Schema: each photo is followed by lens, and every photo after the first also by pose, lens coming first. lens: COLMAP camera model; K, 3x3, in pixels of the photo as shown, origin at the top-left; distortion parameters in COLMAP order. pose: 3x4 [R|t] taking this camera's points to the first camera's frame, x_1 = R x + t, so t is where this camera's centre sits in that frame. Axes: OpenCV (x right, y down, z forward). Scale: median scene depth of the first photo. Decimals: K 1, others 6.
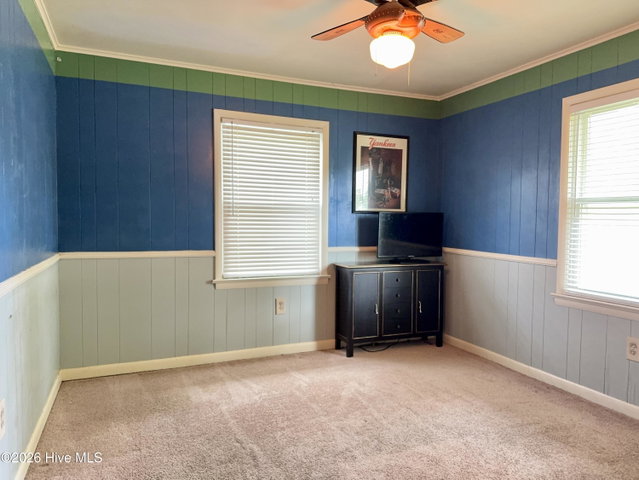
lens RADIAL K [[440.4, 0, 320.1], [0, 440.4, 238.6], [0, 0, 1]] dist [0.009093, 0.001203]
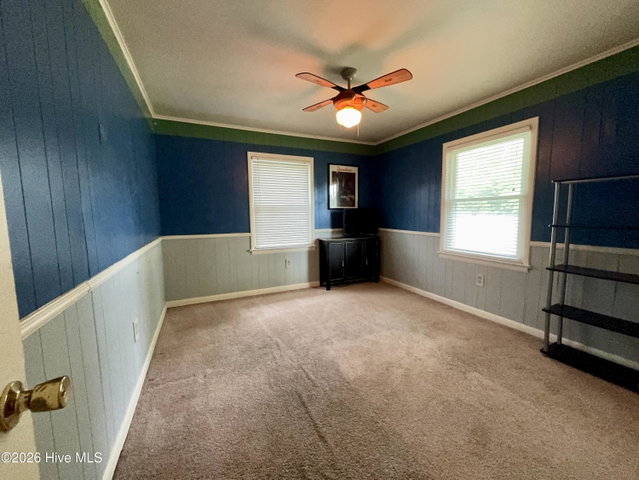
lens RADIAL K [[257.2, 0, 320.1], [0, 257.2, 237.4], [0, 0, 1]] dist [-0.006352, 0.000858]
pose [[0.998794, -0.025127, 0.042171, -0.006220], [0.022993, 0.998466, 0.050361, 0.000119], [-0.043372, -0.049331, 0.997840, -0.042609]]
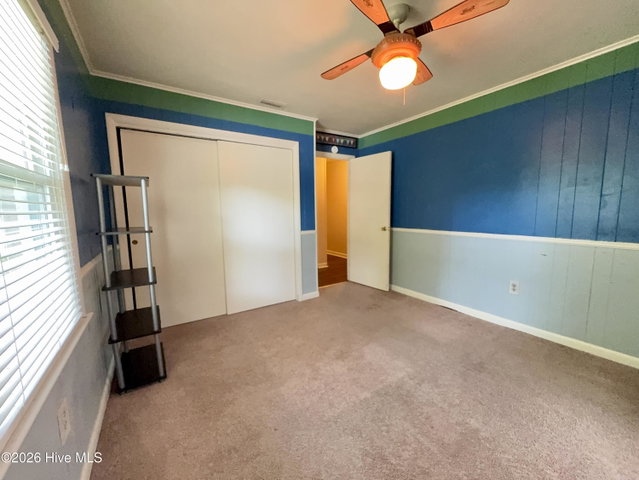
lens RADIAL K [[257.2, 0, 325.2], [0, 257.2, 237.4], [0, 0, 1]] dist [-0.006352, 0.000858]
pose [[0.985991, -0.045532, 0.160466, -0.127795], [0.035719, 0.997341, 0.063520, -0.019358], [-0.162931, -0.056899, 0.984995, 0.231533]]
